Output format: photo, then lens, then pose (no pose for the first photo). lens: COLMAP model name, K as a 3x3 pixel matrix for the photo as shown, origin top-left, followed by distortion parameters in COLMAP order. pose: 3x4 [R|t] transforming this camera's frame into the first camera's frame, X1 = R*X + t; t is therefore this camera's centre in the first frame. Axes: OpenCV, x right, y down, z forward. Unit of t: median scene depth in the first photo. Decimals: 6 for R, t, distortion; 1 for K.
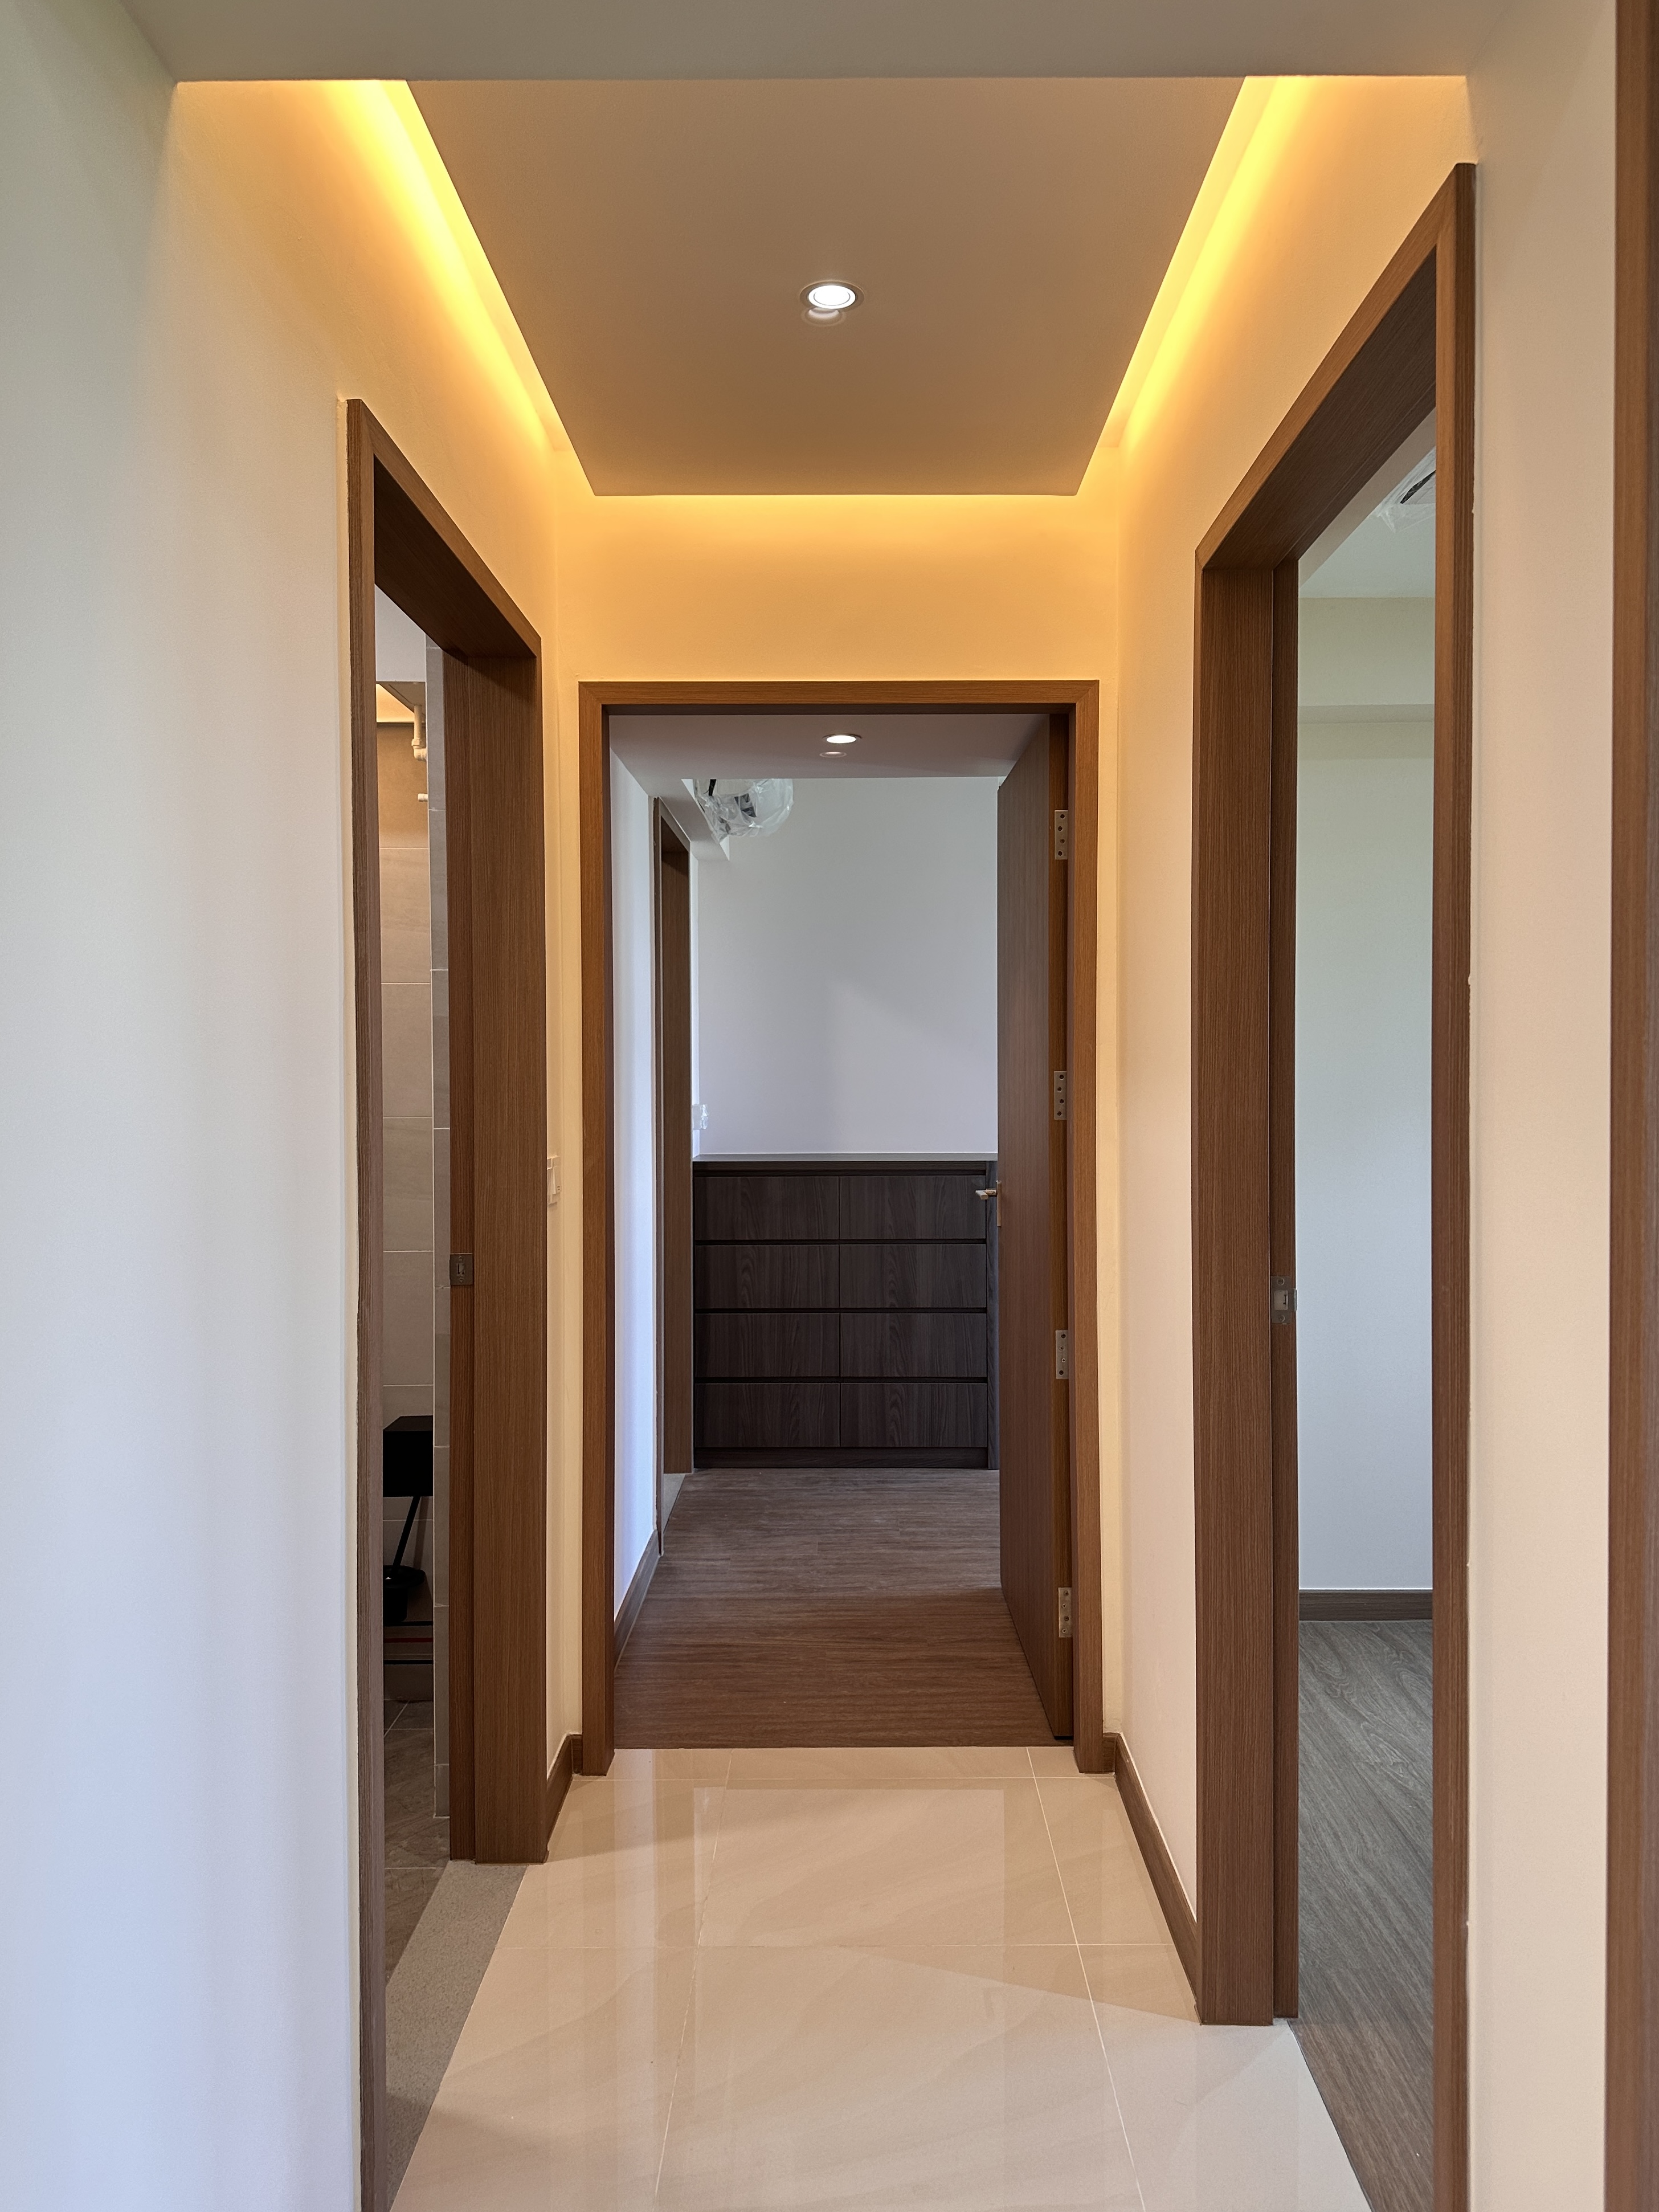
lens RADIAL K [[1593.1, 0, 820.5], [0, 1593.1, 1096.4], [0, 0, 1]] dist [0.071769, -0.083633]
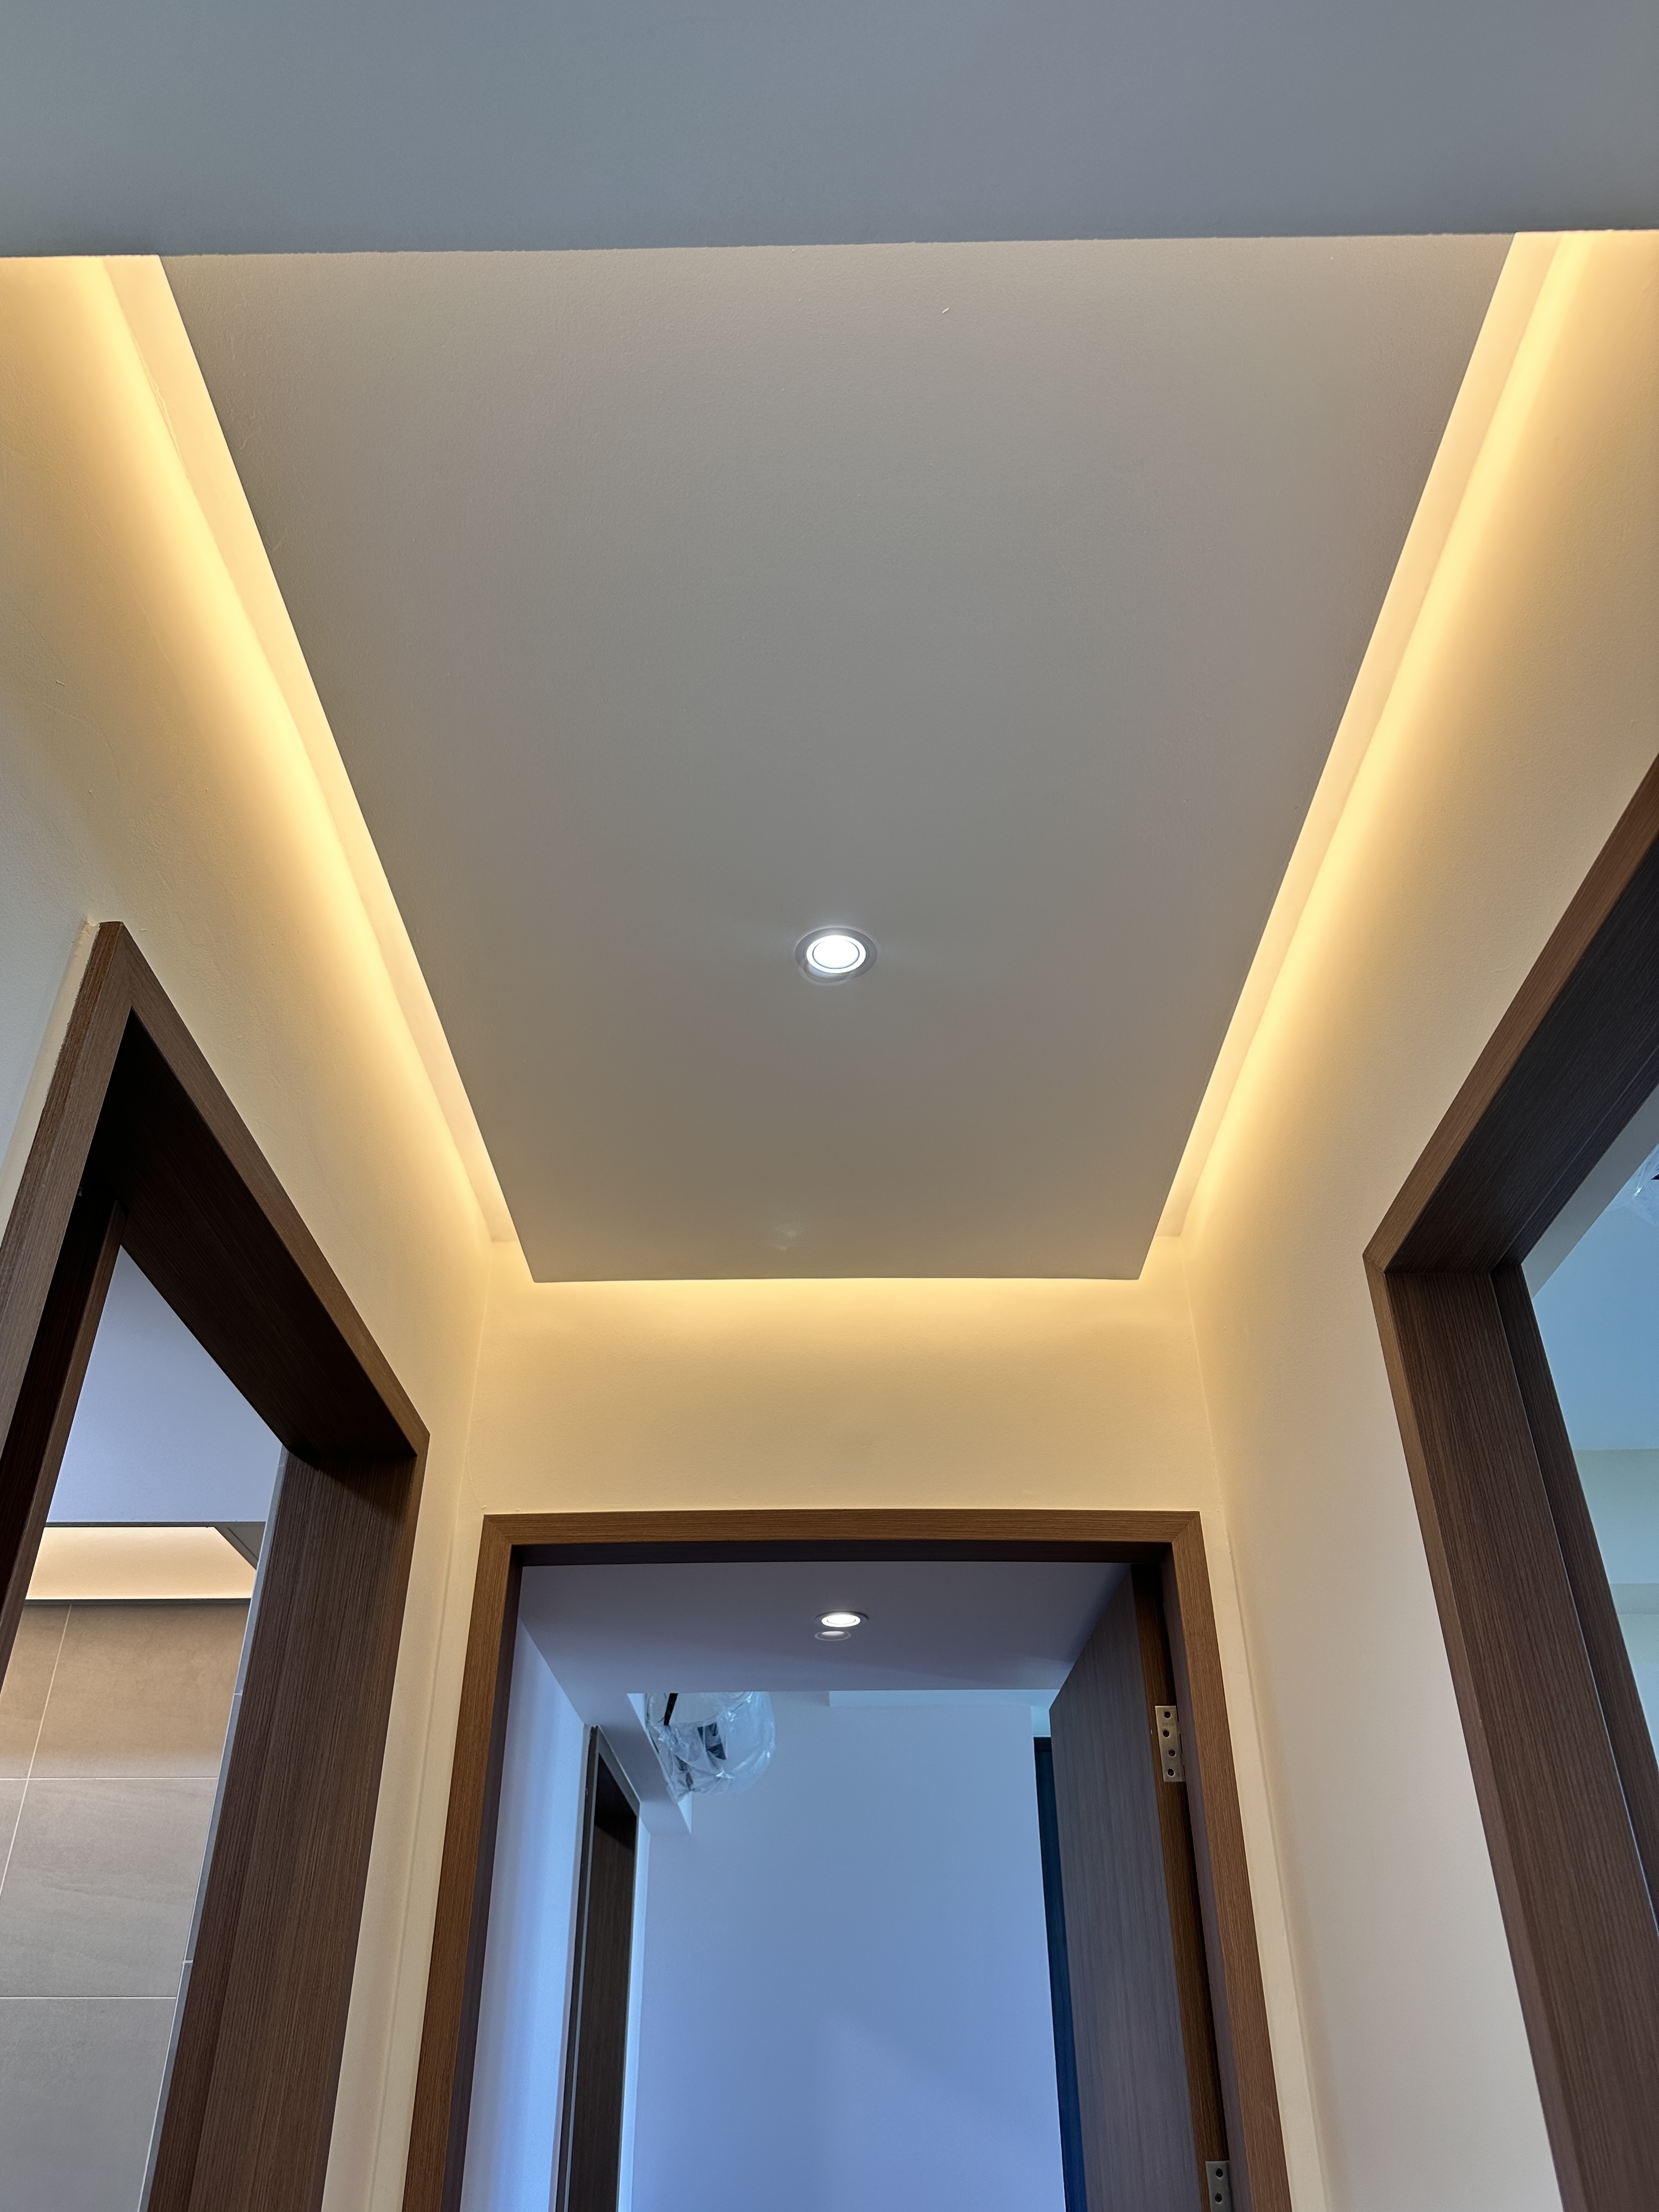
lens RADIAL K [[1572.3, 0, 813.9], [0, 1572.3, 1132.8], [0, 0, 1]] dist [0.118506, -0.160884]
pose [[0.999970, 0.007605, 0.001709, -0.002924], [-0.005375, 0.831543, -0.555434, -0.001825], [-0.005645, 0.555408, 0.831559, 0.299143]]
